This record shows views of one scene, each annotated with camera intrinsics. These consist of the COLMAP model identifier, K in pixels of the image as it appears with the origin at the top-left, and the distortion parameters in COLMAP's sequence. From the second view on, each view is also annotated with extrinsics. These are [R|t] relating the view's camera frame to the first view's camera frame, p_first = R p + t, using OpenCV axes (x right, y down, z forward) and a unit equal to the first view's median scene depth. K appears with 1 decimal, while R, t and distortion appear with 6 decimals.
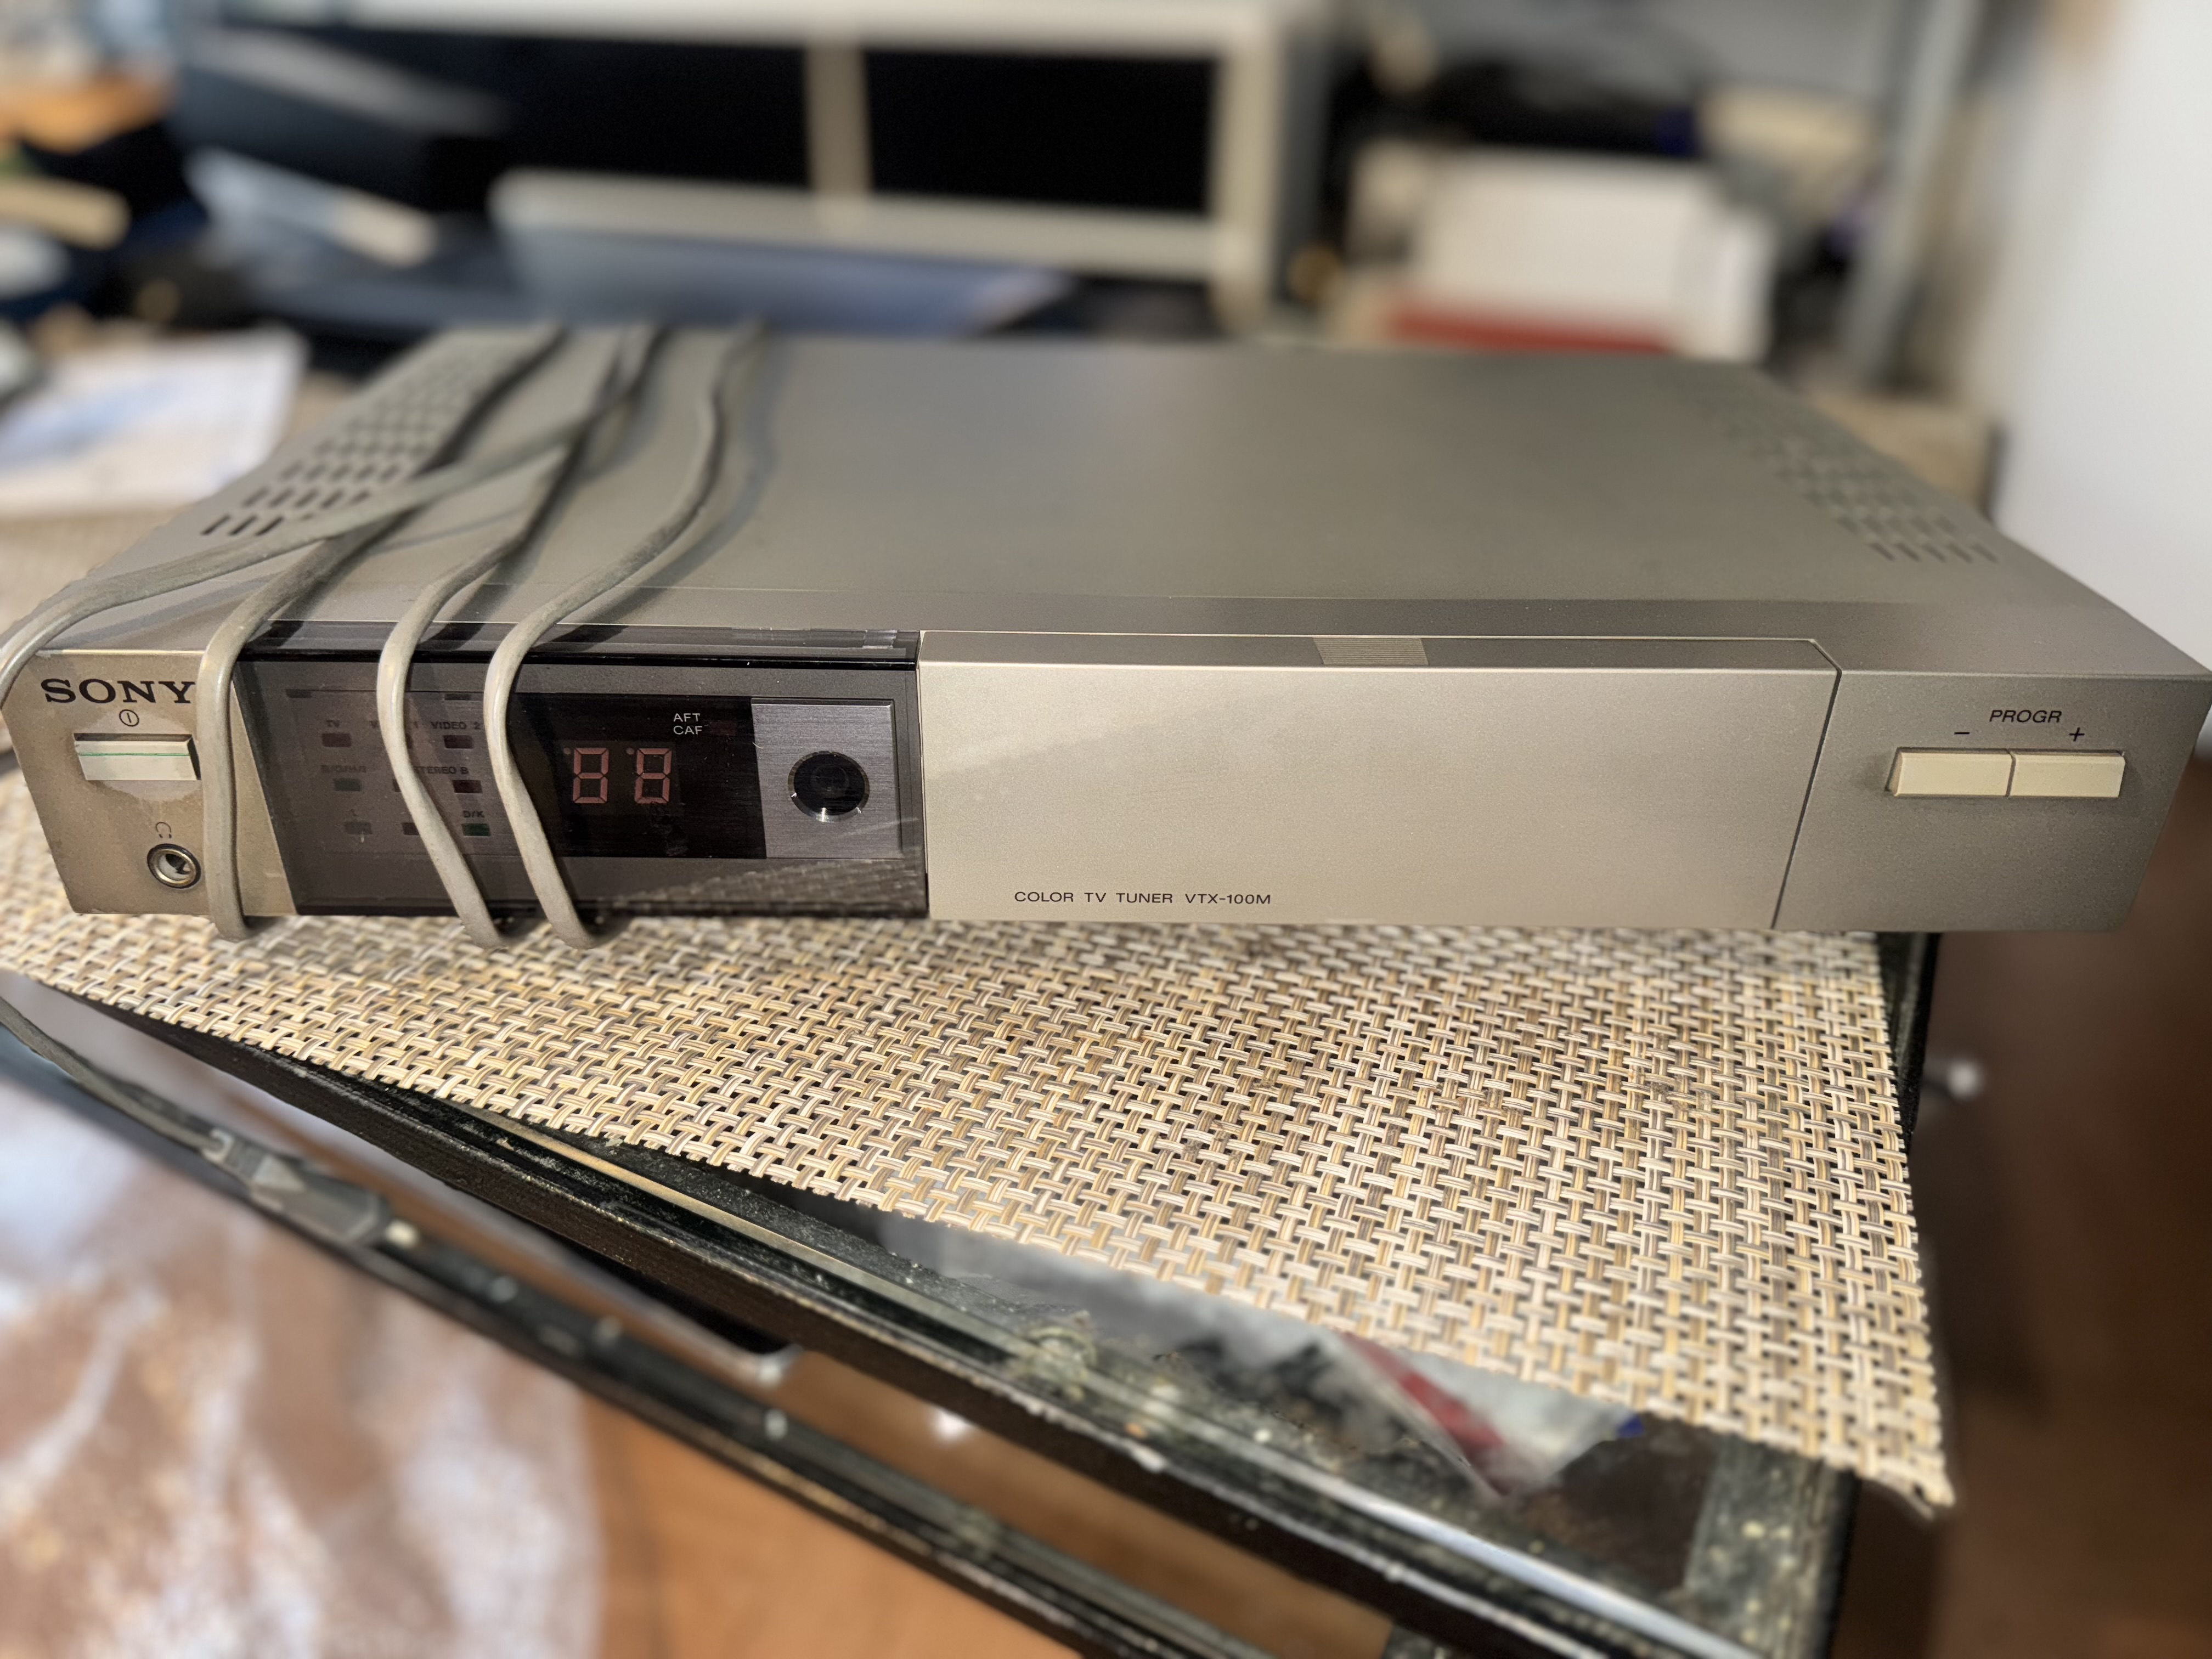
lens RADIAL K [[1571.5, 0, 1106.0], [0, 1571.5, 829.5], [0, 0, 1]] dist [0.144291, -0.300944]
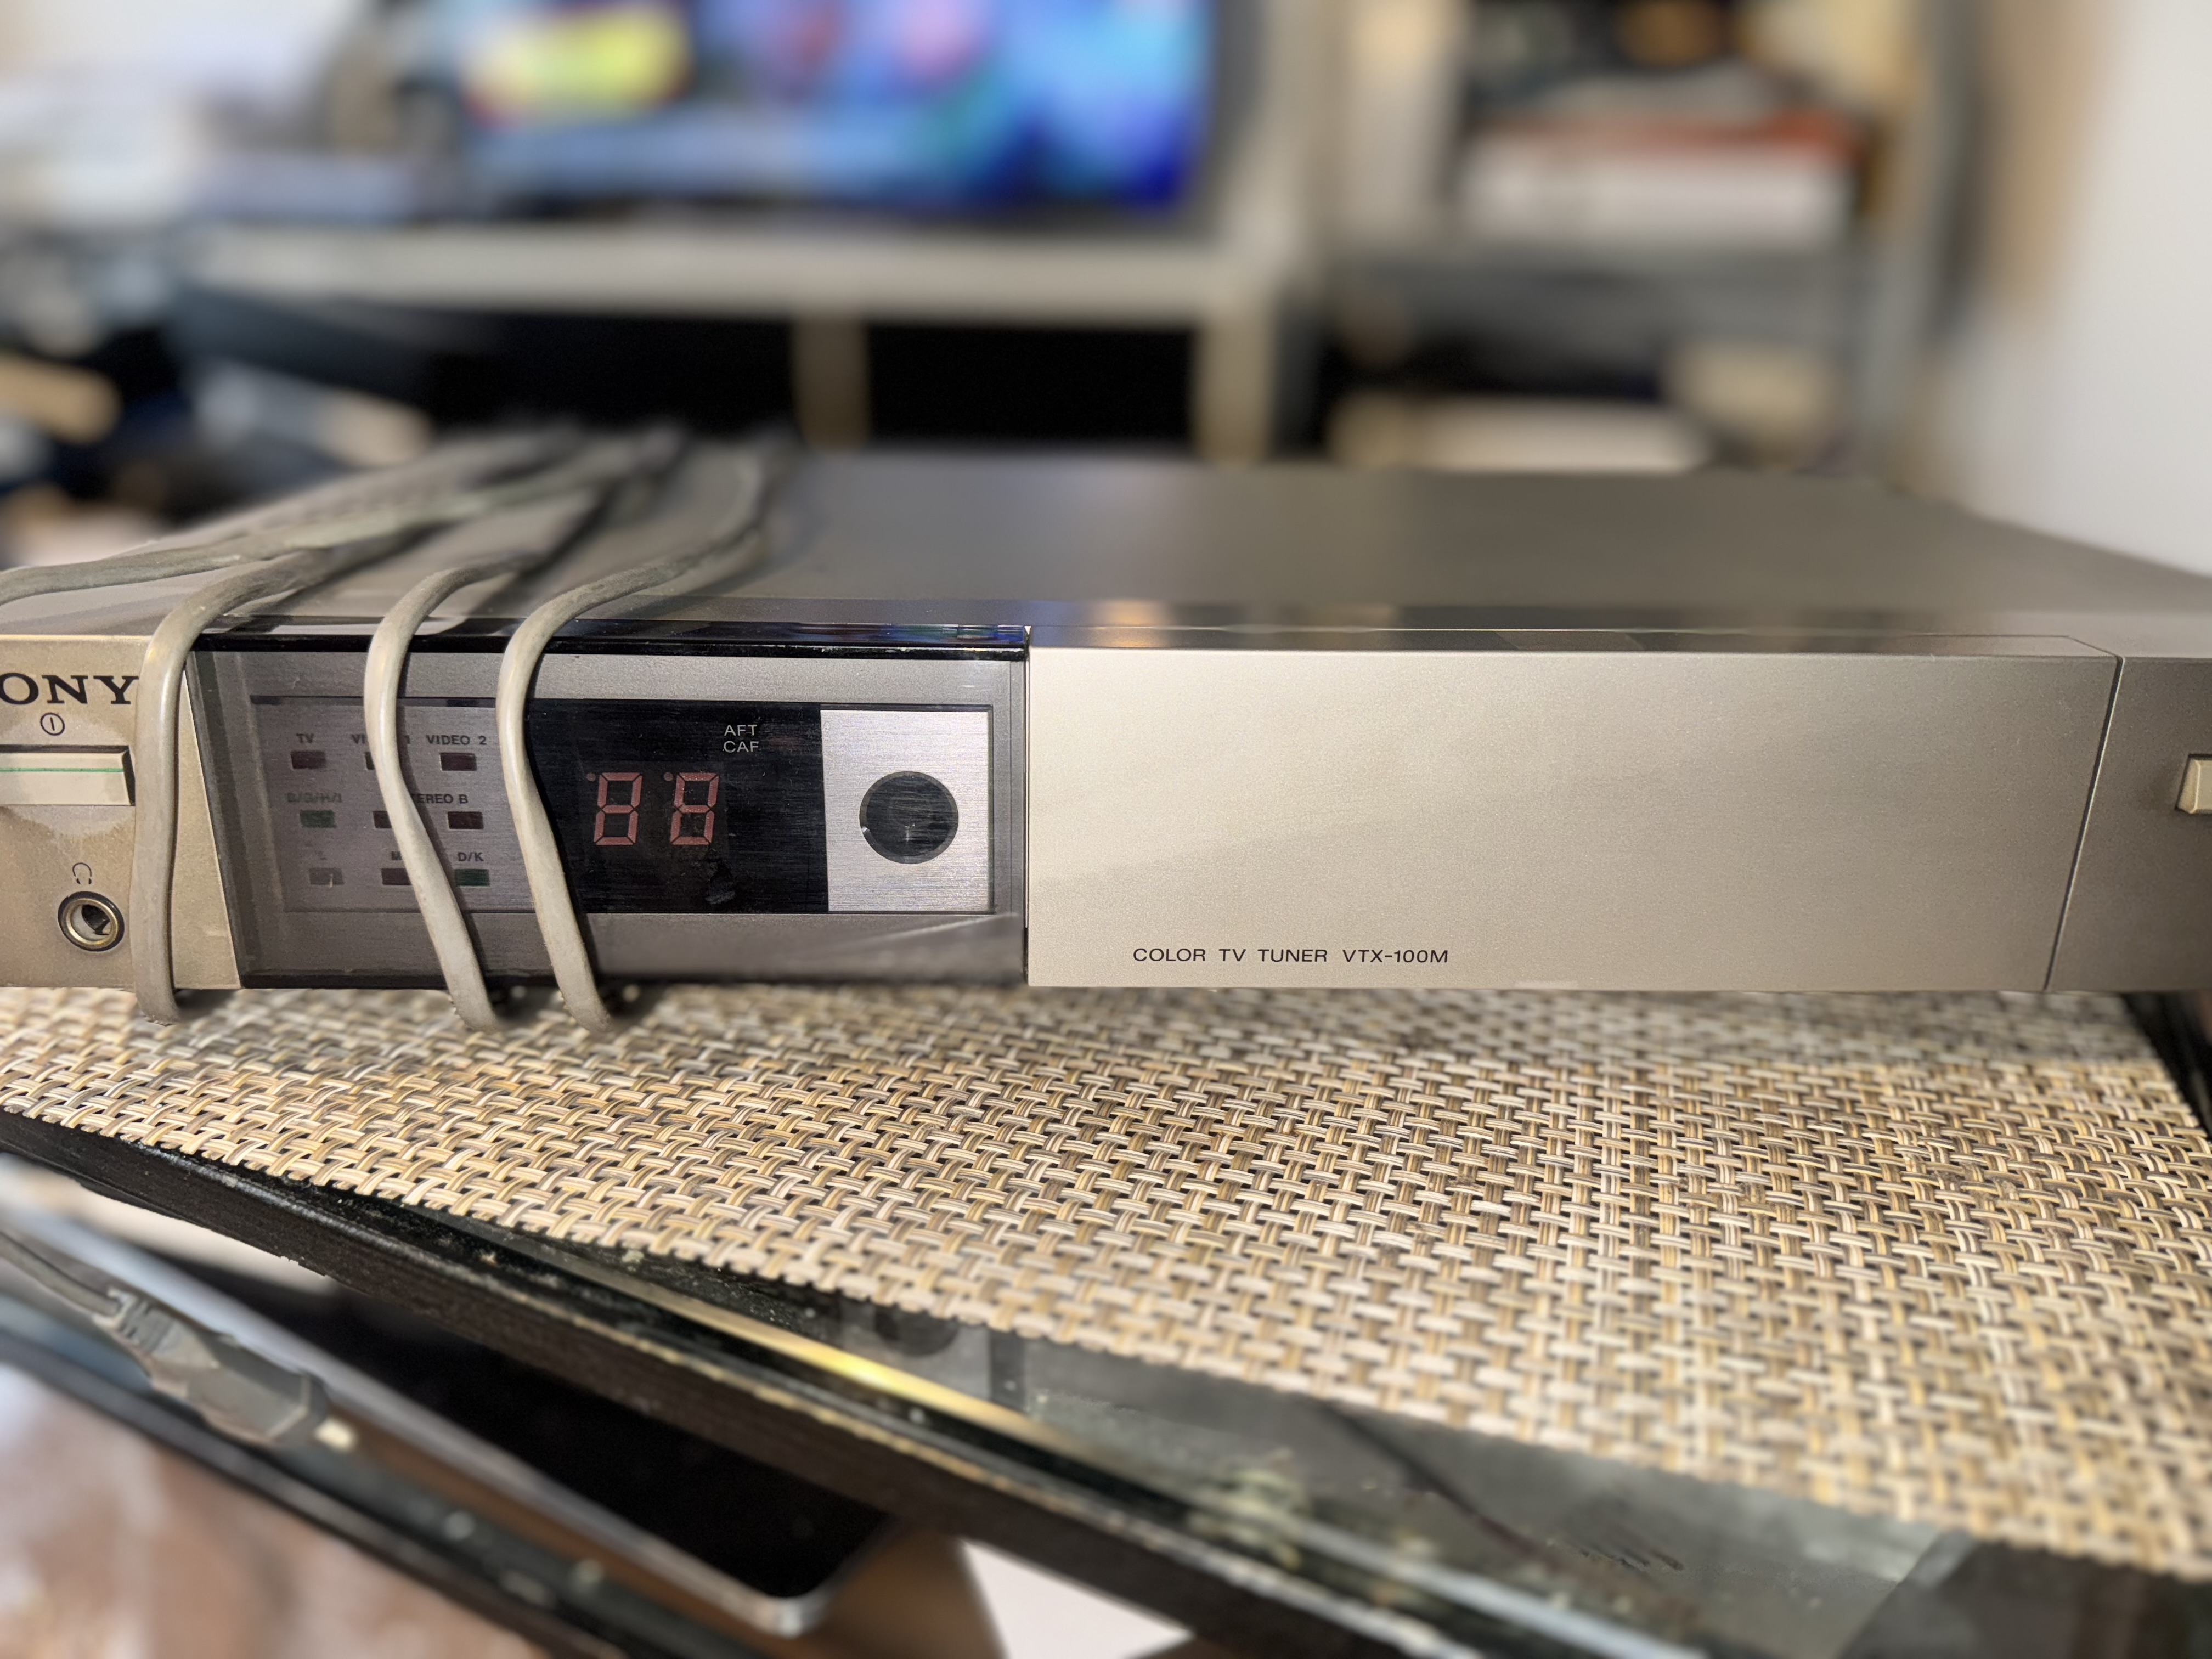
lens RADIAL K [[1574.4, 0, 1106.0], [0, 1574.4, 829.5], [0, 0, 1]] dist [0.093407, -0.175541]
pose [[0.999650, -0.007425, 0.025410, -0.095287], [0.011933, 0.983190, -0.182193, 0.130930], [-0.023630, 0.182432, 0.982934, 0.196131]]
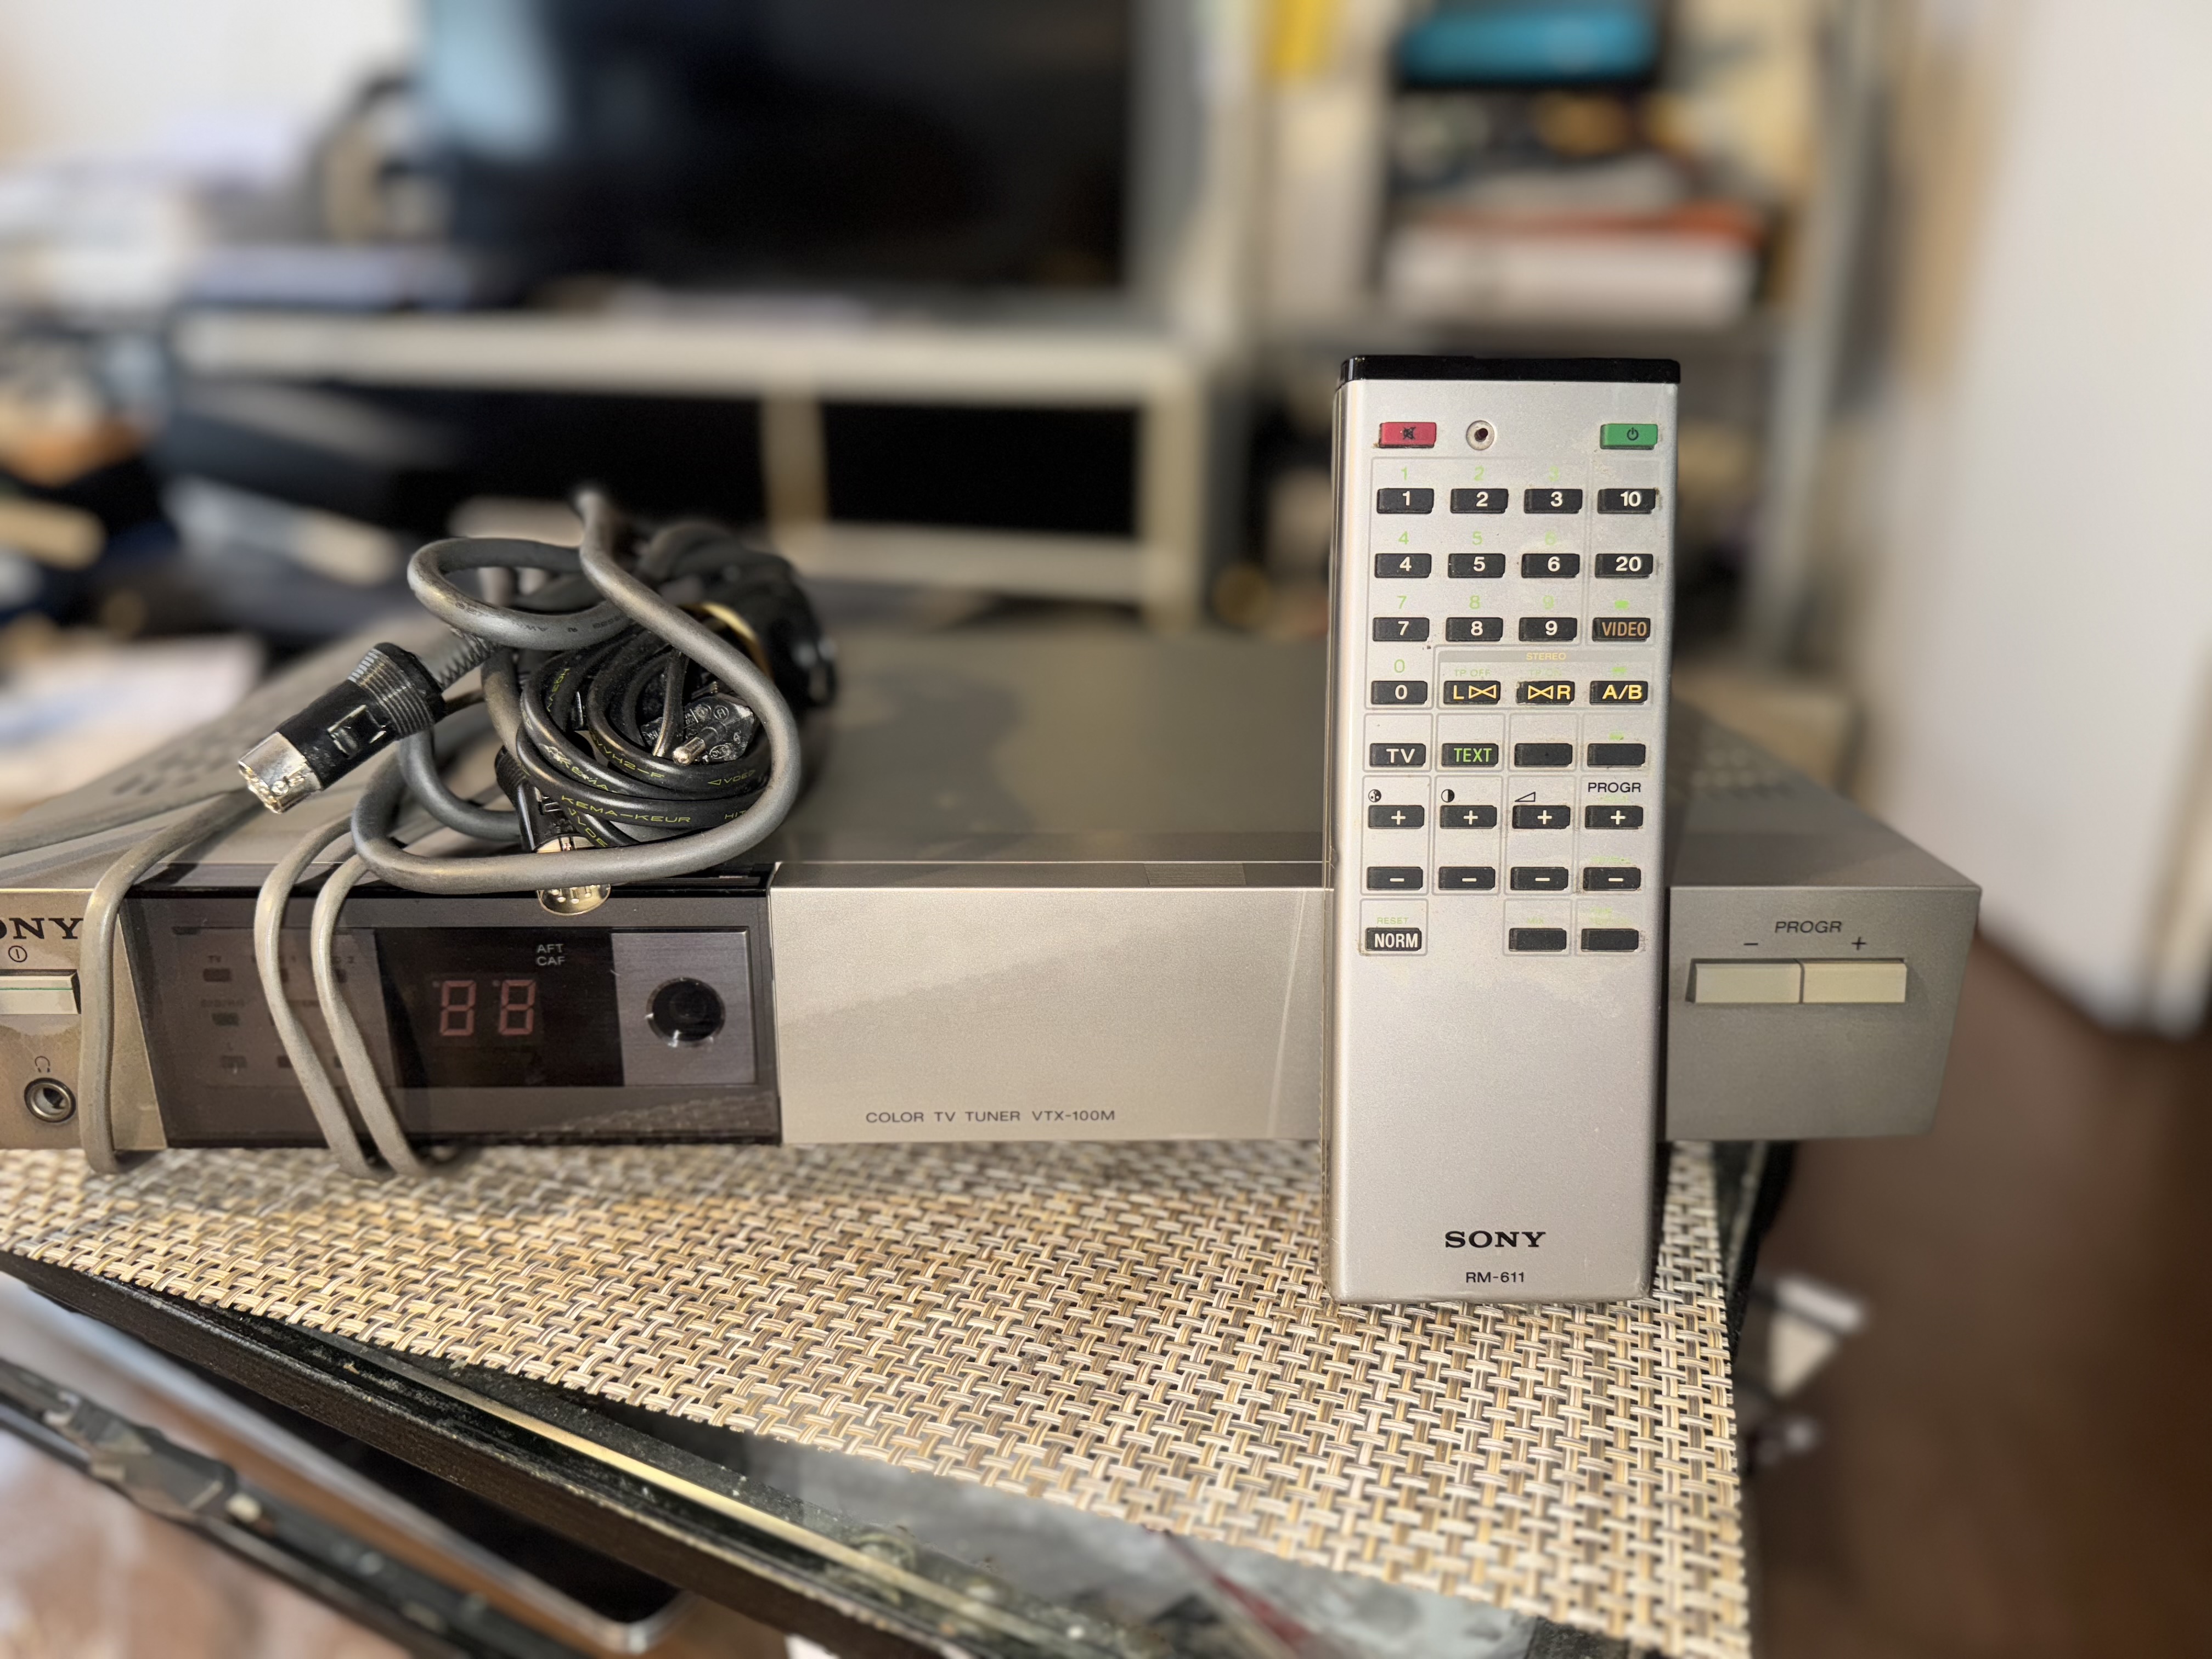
lens RADIAL K [[1571.5, 0, 1106.0], [0, 1571.5, 829.5], [0, 0, 1]] dist [0.144291, -0.300944]
pose [[0.999686, -0.014010, 0.020789, 0.082464], [0.017793, 0.980693, -0.194741, 0.064424], [-0.017659, 0.195050, 0.980634, -0.058035]]
